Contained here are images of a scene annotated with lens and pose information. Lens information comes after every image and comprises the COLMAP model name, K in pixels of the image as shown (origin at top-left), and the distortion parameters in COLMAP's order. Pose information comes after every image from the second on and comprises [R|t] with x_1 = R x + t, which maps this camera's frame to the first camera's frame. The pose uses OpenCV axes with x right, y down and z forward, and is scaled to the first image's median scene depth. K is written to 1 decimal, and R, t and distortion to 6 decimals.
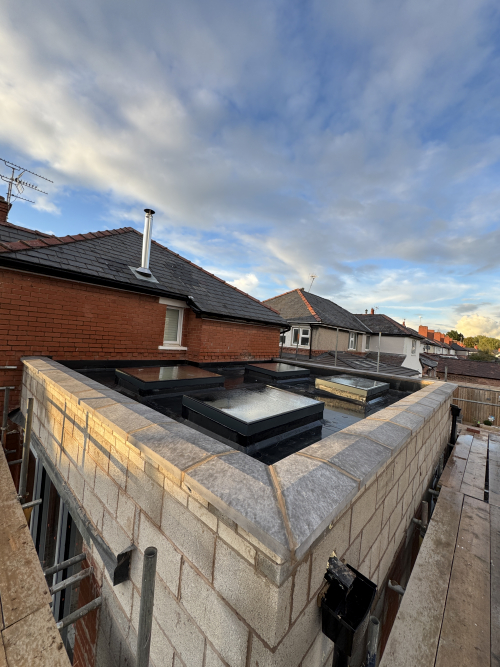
lens RADIAL K [[264.9, 0, 248.9], [0, 264.9, 332.8], [0, 0, 1]] dist [0.001992, 0.000643]
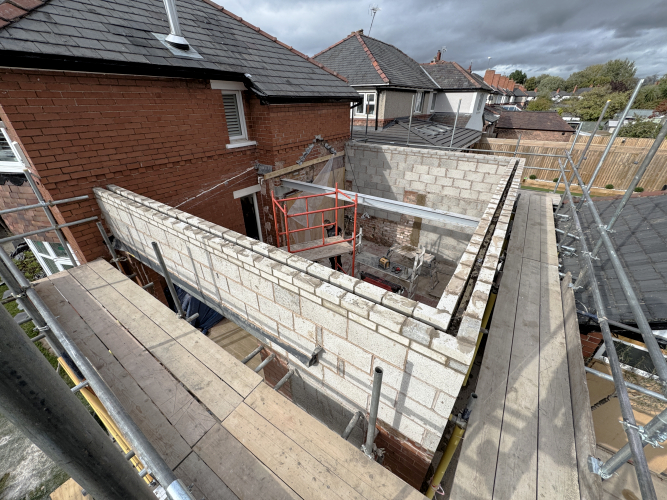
lens RADIAL K [[264.9, 0, 334.3], [0, 264.9, 250.4], [0, 0, 1]] dist [0.001992, 0.000643]
pose [[0.987254, -0.139811, 0.076043, -0.090503], [0.080954, 0.852513, 0.516399, -0.071430], [-0.137026, -0.503661, 0.852965, 0.013628]]
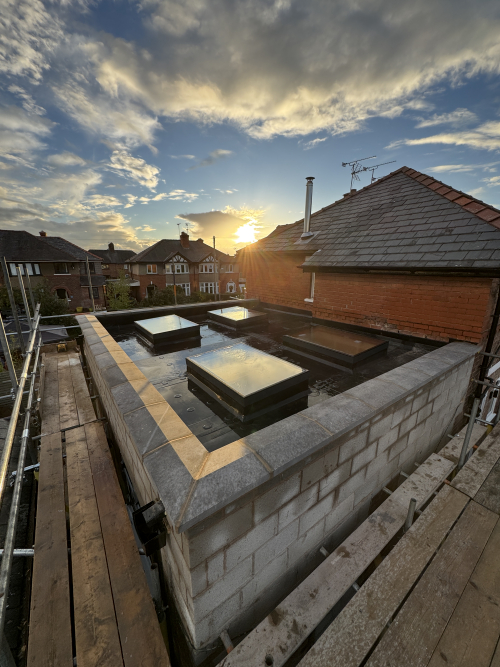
lens RADIAL K [[264.9, 0, 249.8], [0, 264.9, 336.1], [0, 0, 1]] dist [0.001992, 0.000643]
pose [[-0.198936, 0.169280, -0.965282, 0.801651], [-0.014566, 0.984349, 0.175626, 0.010027], [0.979904, 0.048999, -0.193357, 0.902777]]
